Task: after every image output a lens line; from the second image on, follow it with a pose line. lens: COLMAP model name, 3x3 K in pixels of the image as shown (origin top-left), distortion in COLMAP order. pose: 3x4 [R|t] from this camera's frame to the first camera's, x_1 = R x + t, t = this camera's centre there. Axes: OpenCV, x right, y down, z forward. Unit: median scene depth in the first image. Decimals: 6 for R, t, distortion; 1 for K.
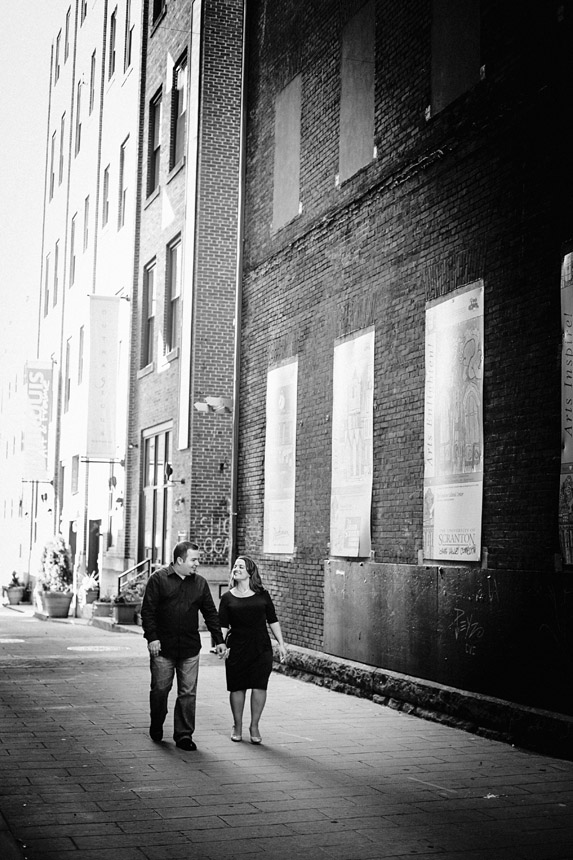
lens RADIAL K [[1285.1, 0, 286.5], [0, 1285.1, 430.0], [0, 0, 1]] dist [-0.008943, -1.179688]
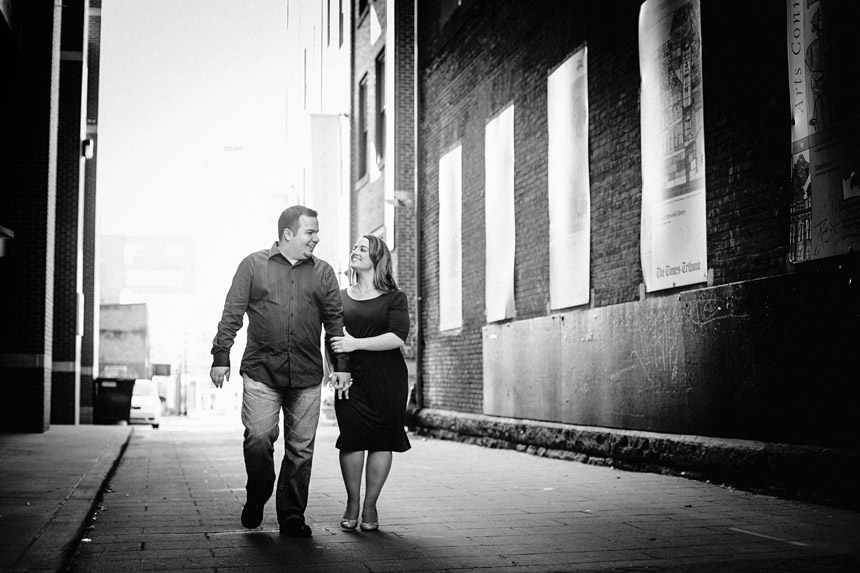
lens RADIAL K [[1285.1, 0, 430.7], [0, 1285.1, 268.8], [0, 0, 1]] dist [-0.008943, -1.179688]
pose [[0.994096, -0.032840, -0.103411, 0.098477], [0.032826, 0.999459, -0.001833, 0.053659], [0.103415, -0.001572, 0.994637, -0.055641]]
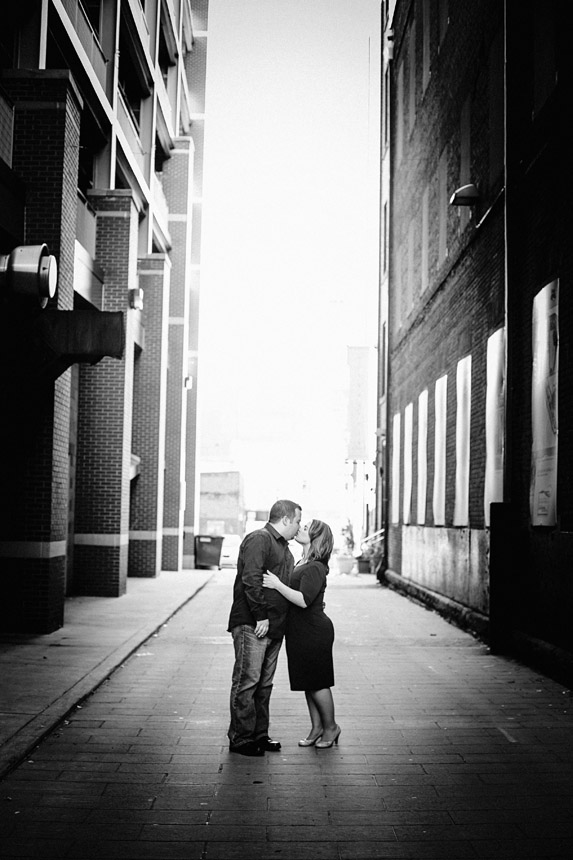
lens RADIAL K [[1285.1, 0, 286.5], [0, 1285.1, 430.0], [0, 0, 1]] dist [-0.008943, -1.179688]
pose [[0.953696, -0.022825, -0.299904, 0.422659], [0.027317, 0.999569, 0.010792, -0.058817], [0.299528, -0.018484, 0.953908, -0.785308]]
